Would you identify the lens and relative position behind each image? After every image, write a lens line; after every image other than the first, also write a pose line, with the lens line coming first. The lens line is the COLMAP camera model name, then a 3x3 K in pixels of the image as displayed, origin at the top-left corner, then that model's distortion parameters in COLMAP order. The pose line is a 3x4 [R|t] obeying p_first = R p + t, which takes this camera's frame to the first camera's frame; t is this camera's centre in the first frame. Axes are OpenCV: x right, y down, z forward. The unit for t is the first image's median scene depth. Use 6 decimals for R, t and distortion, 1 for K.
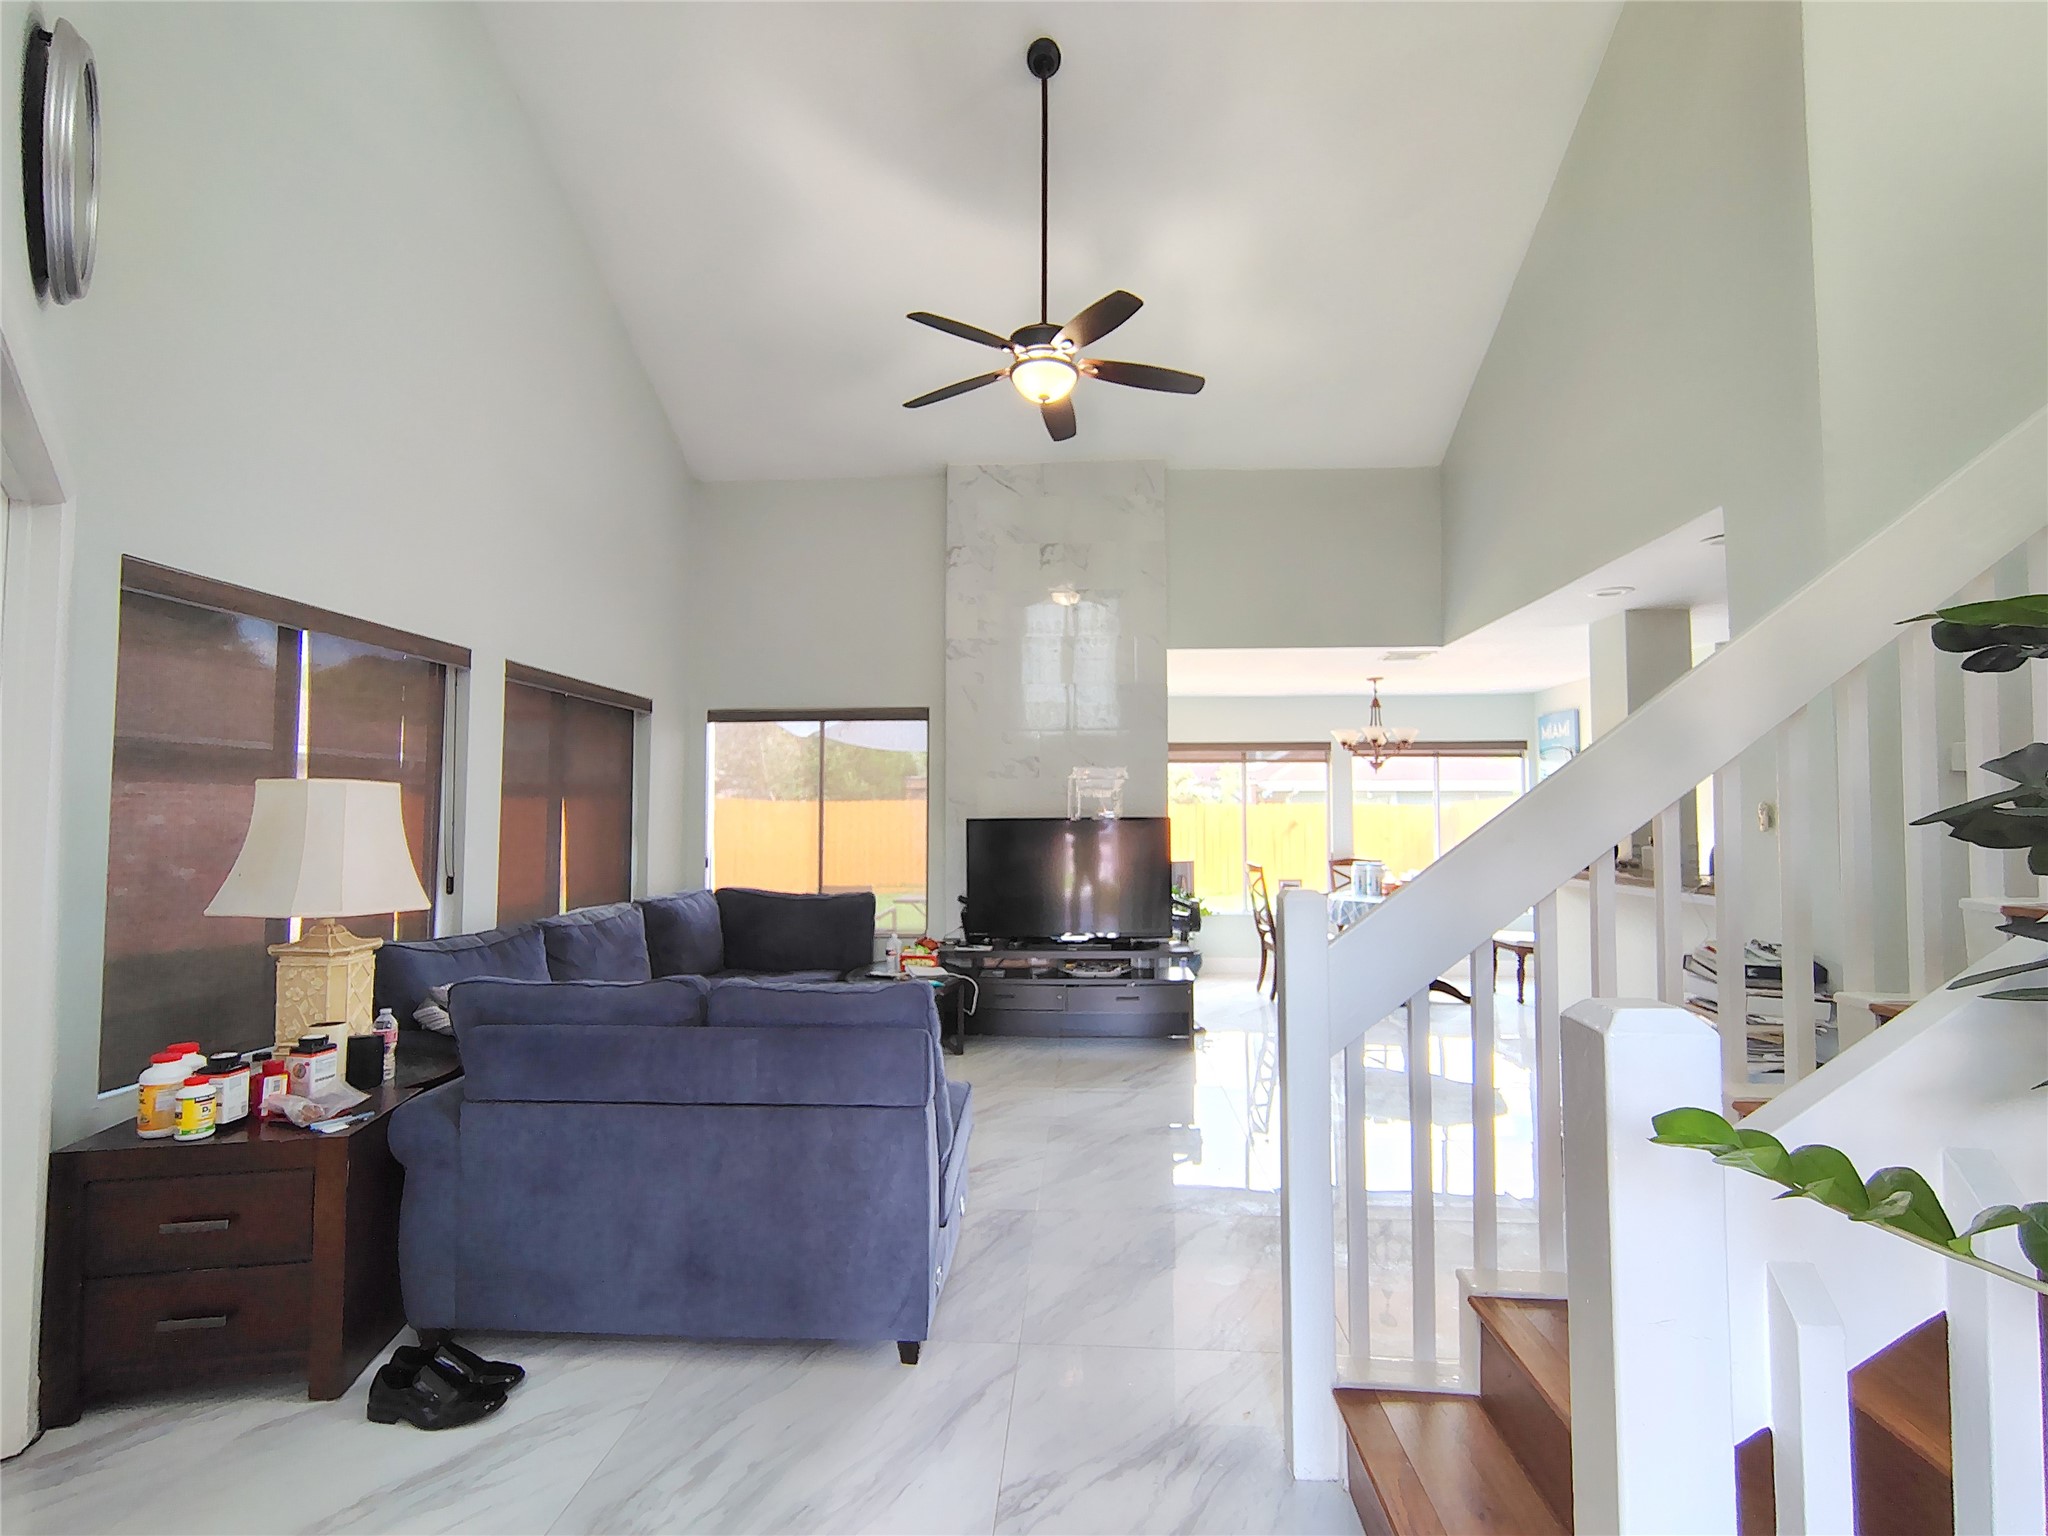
lens RADIAL K [[958.1, 0, 1018.0], [0, 958.1, 786.4], [0, 0, 1]] dist [-0.001411, 0.000613]
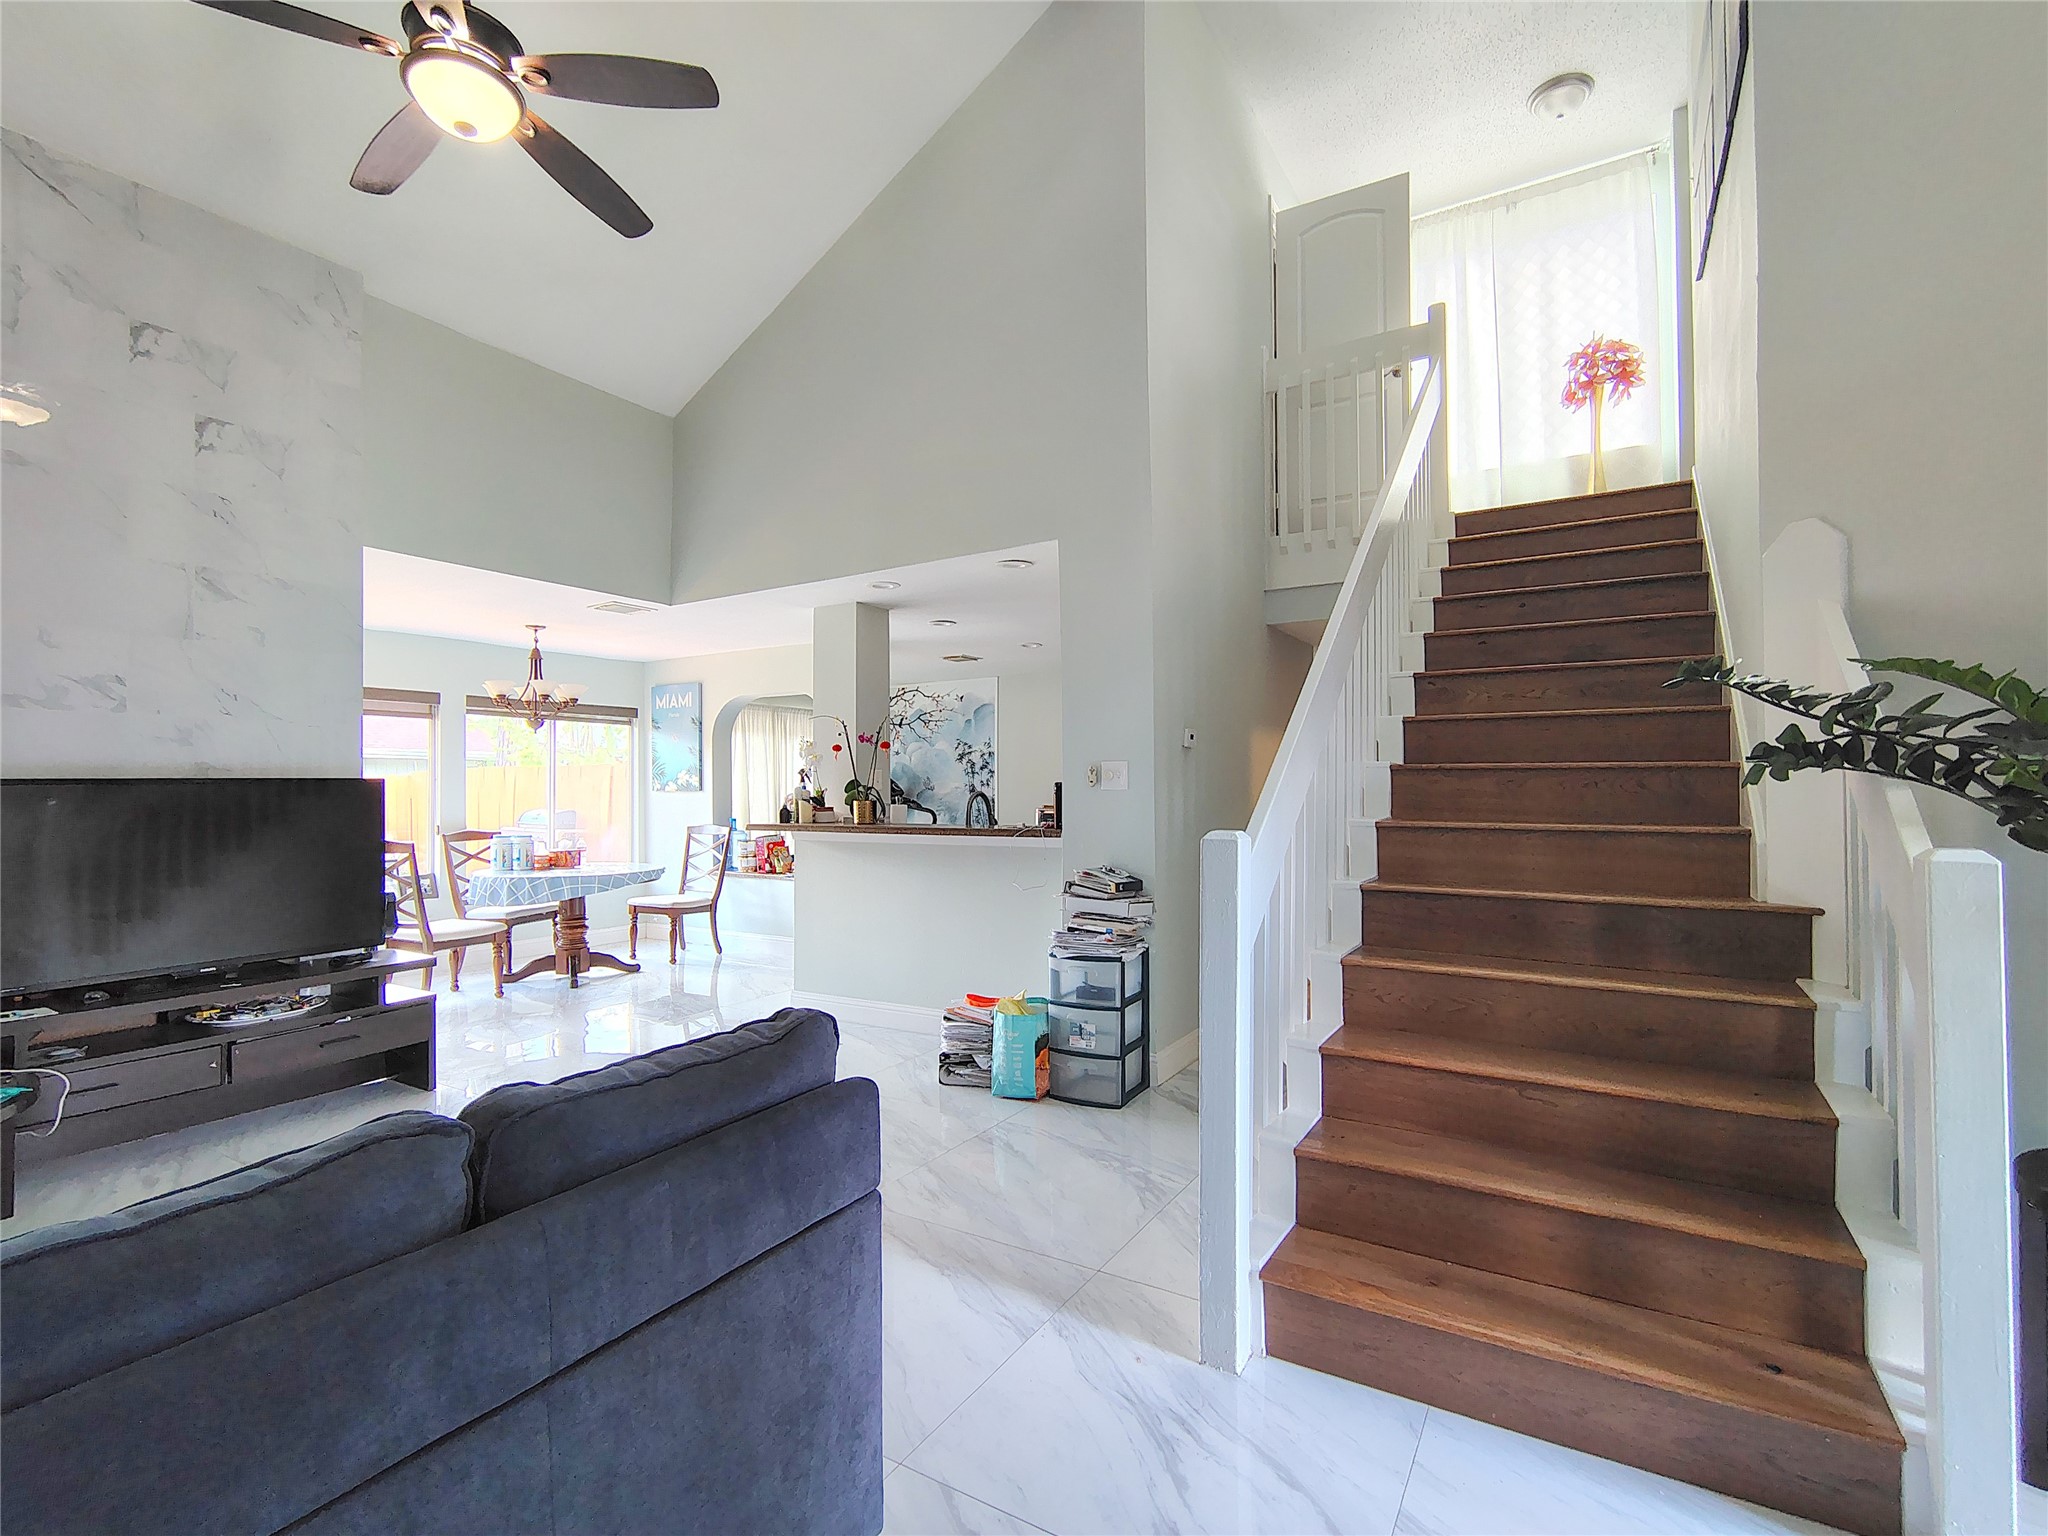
lens RADIAL K [[958.1, 0, 1021.4], [0, 958.1, 779.8], [0, 0, 1]] dist [-0.001411, 0.000613]
pose [[0.456858, 0.006245, 0.889518, -0.248709], [-0.025228, 0.999664, 0.005939, 0.015038], [-0.889182, -0.025154, 0.456862, 0.231292]]
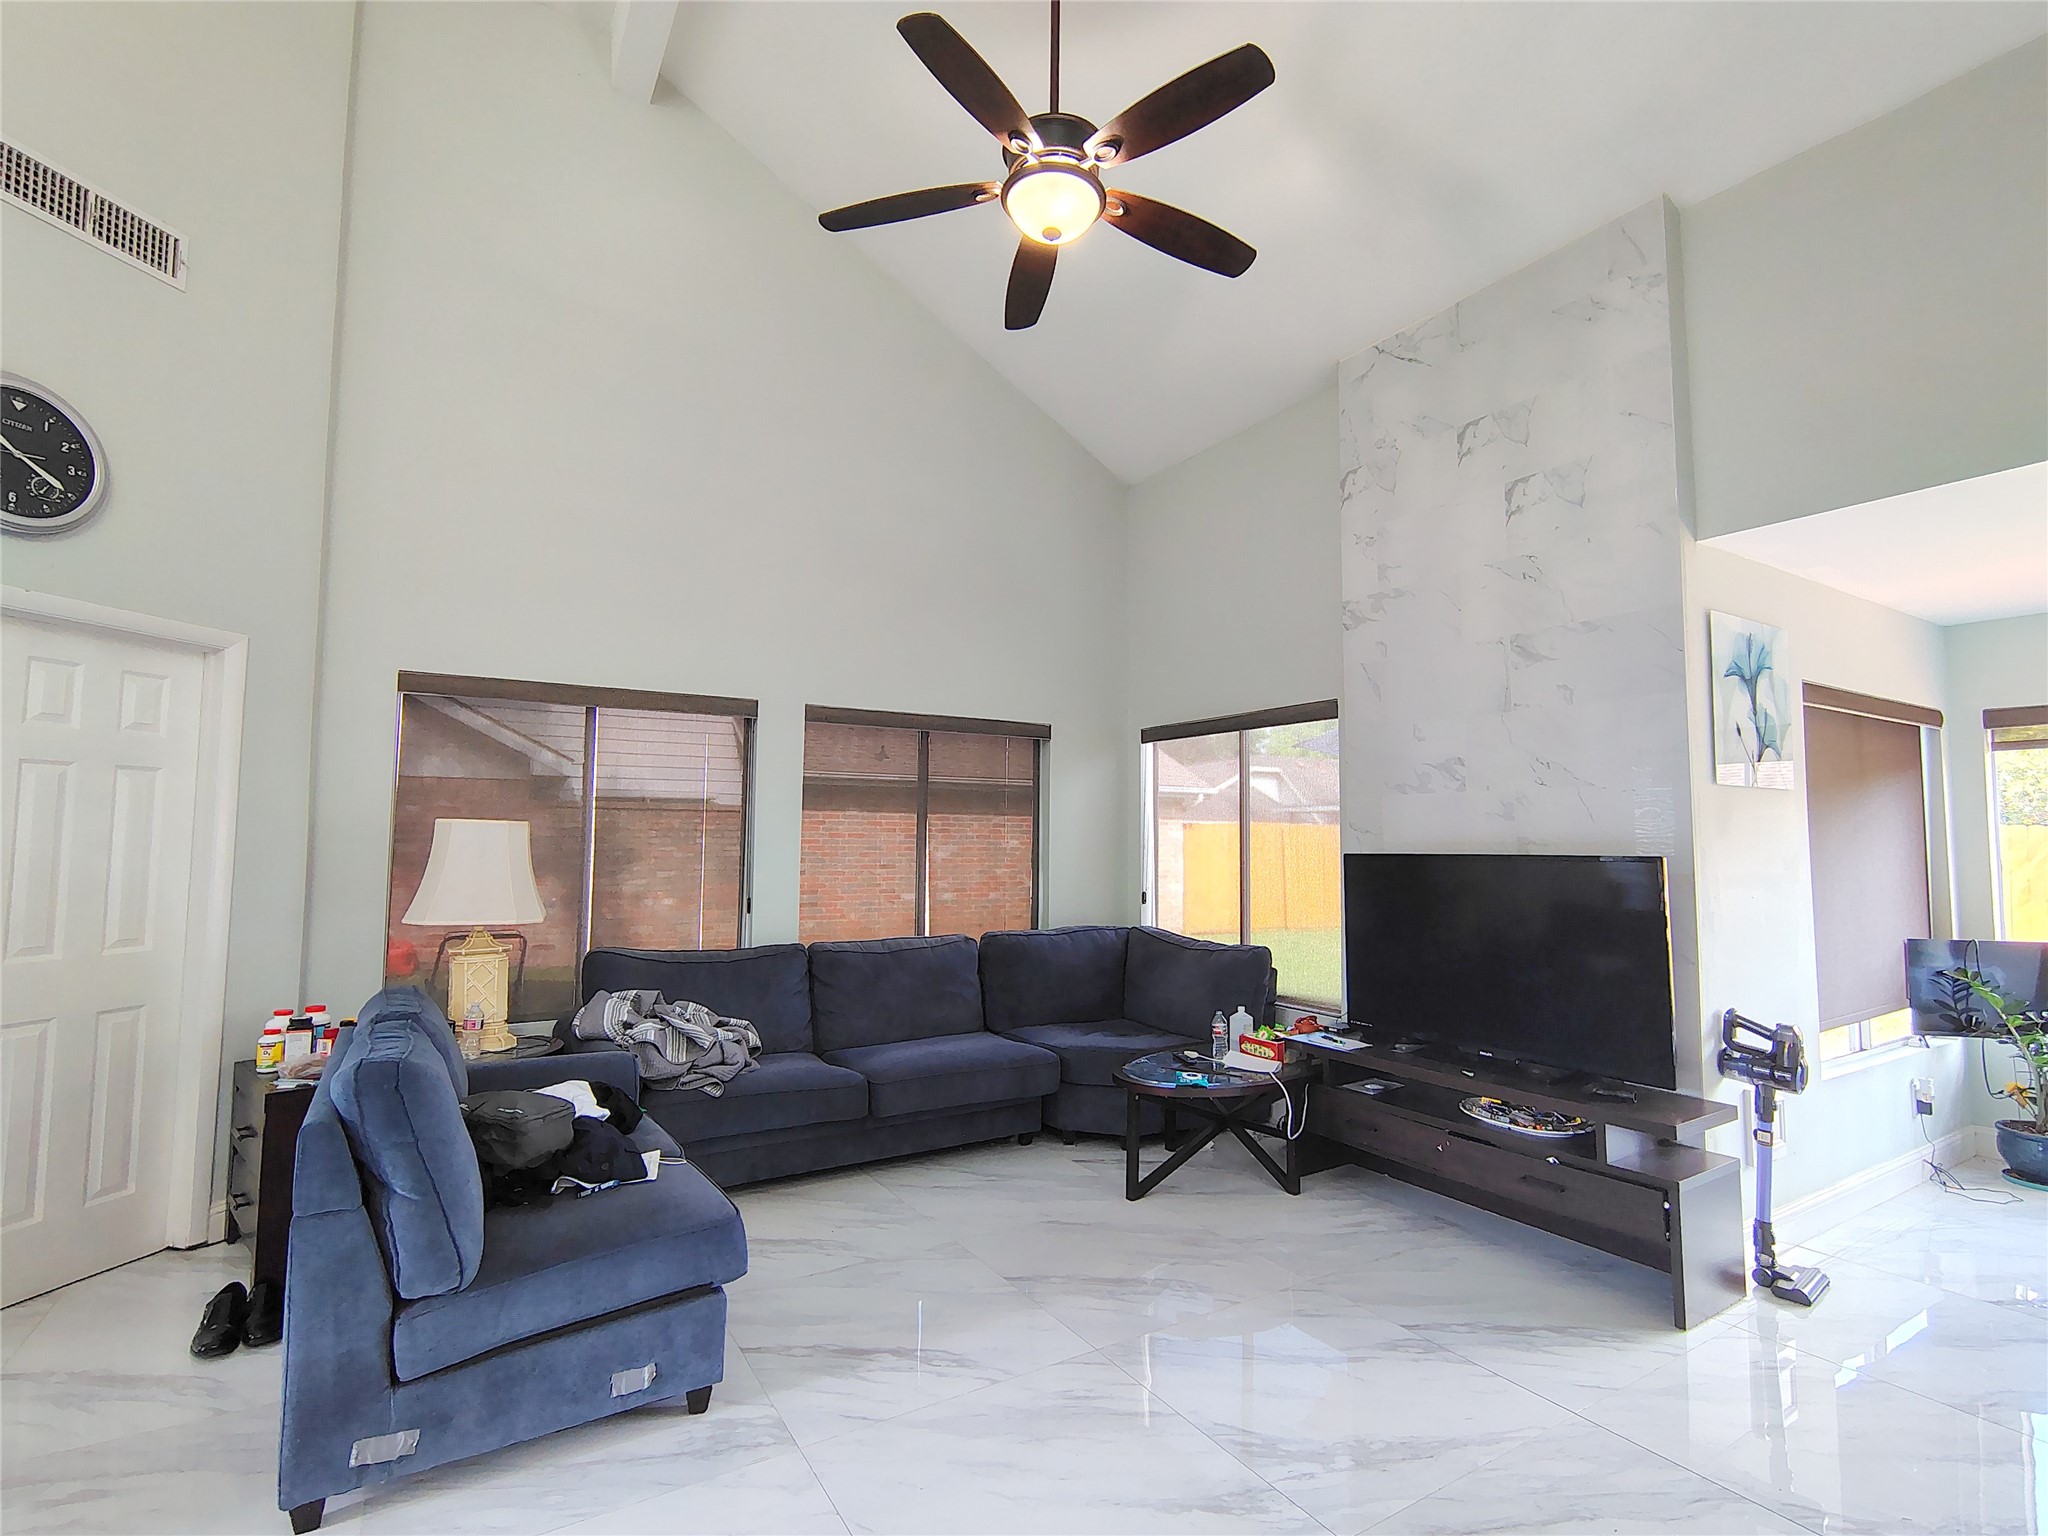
lens RADIAL K [[958.1, 0, 1022.8], [0, 958.1, 779.4], [0, 0, 1]] dist [-0.001411, 0.000613]
pose [[0.586572, -0.045752, -0.808604, 0.357367], [0.019109, 0.998907, -0.042657, 0.004339], [0.809672, 0.009570, 0.586805, 0.387843]]
